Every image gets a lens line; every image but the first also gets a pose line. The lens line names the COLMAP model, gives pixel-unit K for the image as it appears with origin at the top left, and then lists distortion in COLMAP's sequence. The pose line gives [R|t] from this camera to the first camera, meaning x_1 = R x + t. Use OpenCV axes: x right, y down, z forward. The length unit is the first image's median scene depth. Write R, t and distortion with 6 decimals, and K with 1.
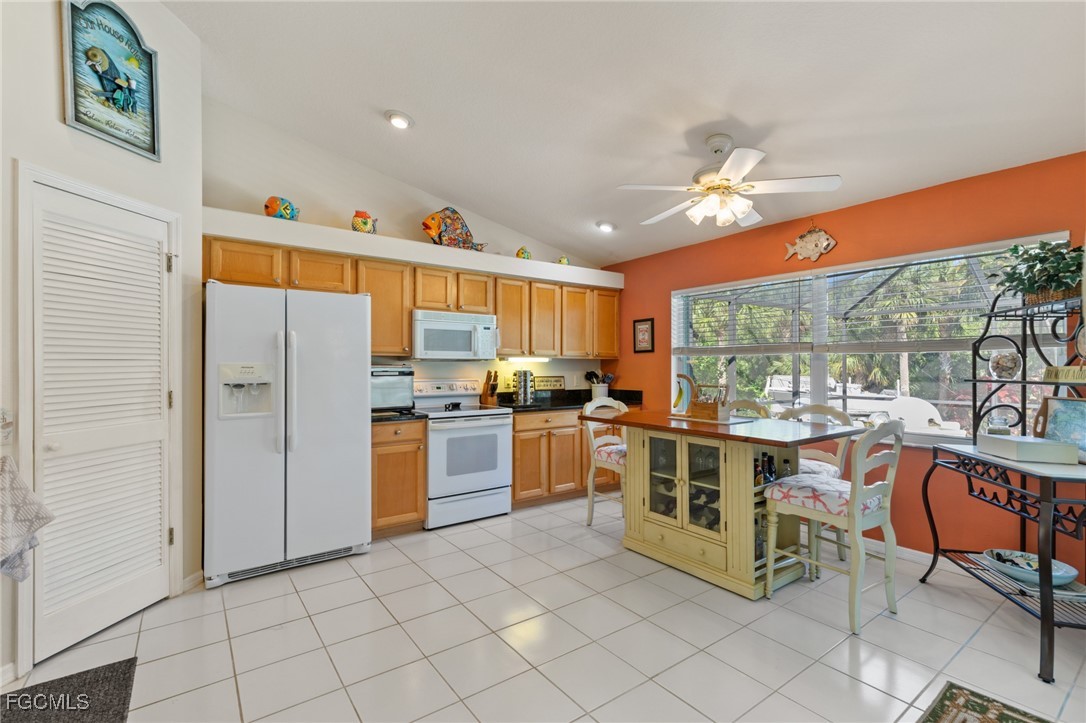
lens RADIAL K [[488.0, 0, 546.5], [0, 488.0, 362.7], [0, 0, 1]] dist [0.003003, -0.000663]
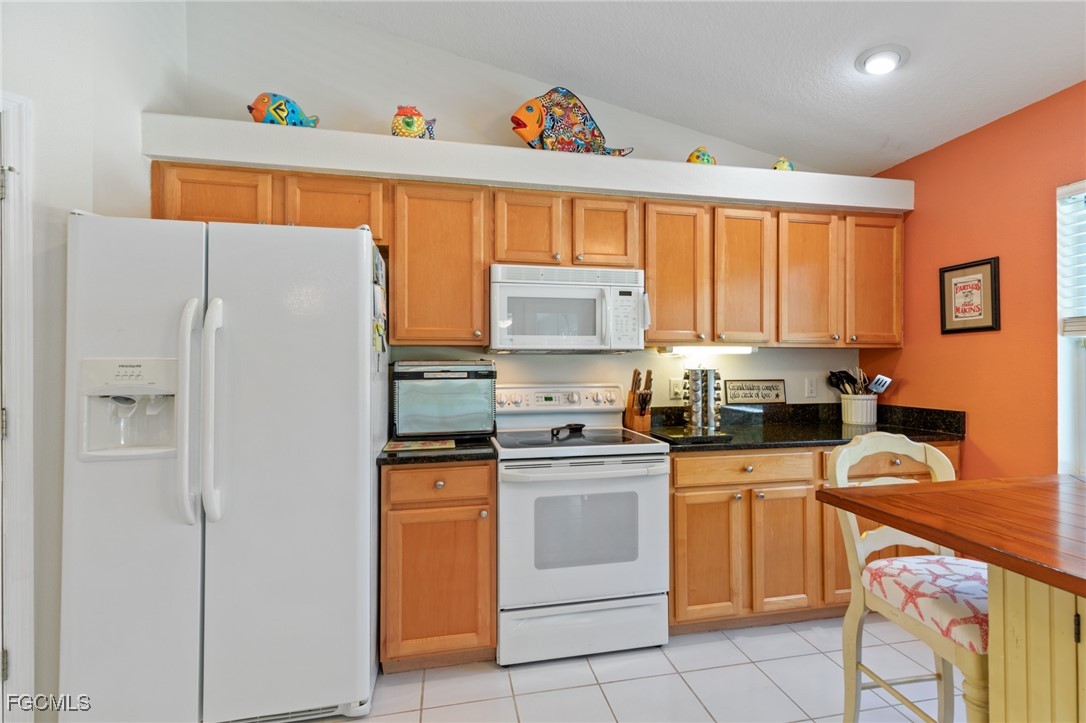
lens RADIAL K [[488.0, 0, 546.5], [0, 488.0, 362.7], [0, 0, 1]] dist [0.003003, -0.000663]
pose [[0.909316, -0.003969, -0.416087, 0.025694], [0.006861, 0.999962, 0.005456, 0.004254], [0.416050, -0.007816, 0.909308, 0.458662]]
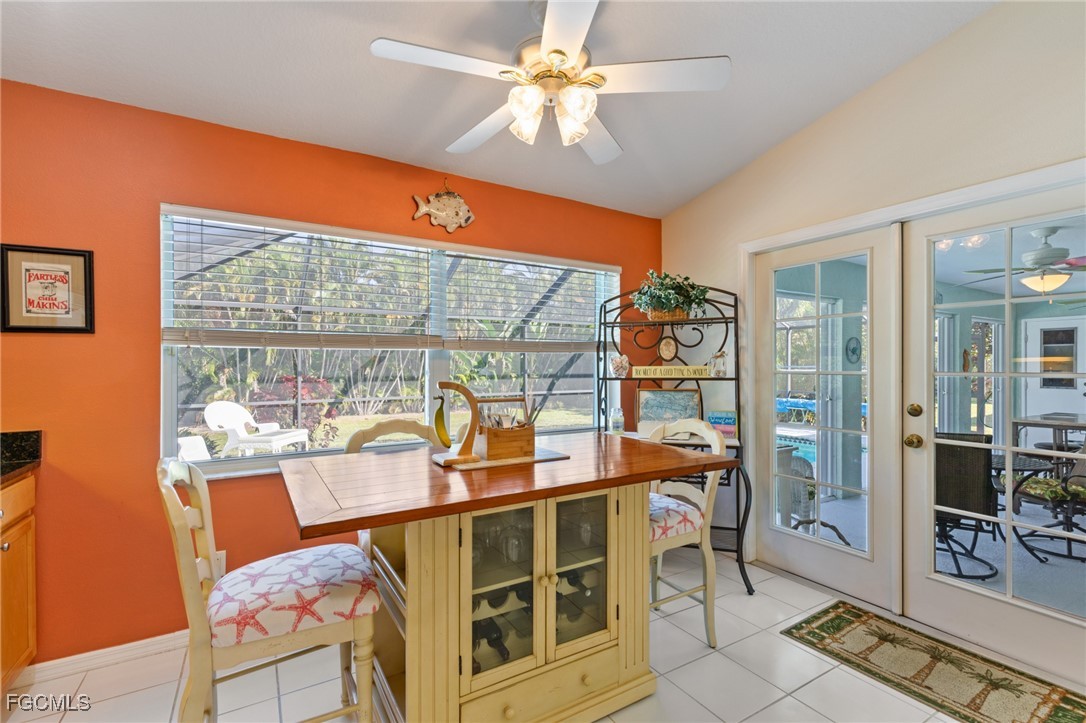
lens RADIAL K [[488.0, 0, 546.5], [0, 488.0, 362.7], [0, 0, 1]] dist [0.003003, -0.000663]
pose [[0.086768, 0.006635, 0.996206, -0.186042], [-0.005648, 0.999965, -0.006168, 0.004445], [-0.996213, -0.005092, 0.086802, 0.664859]]
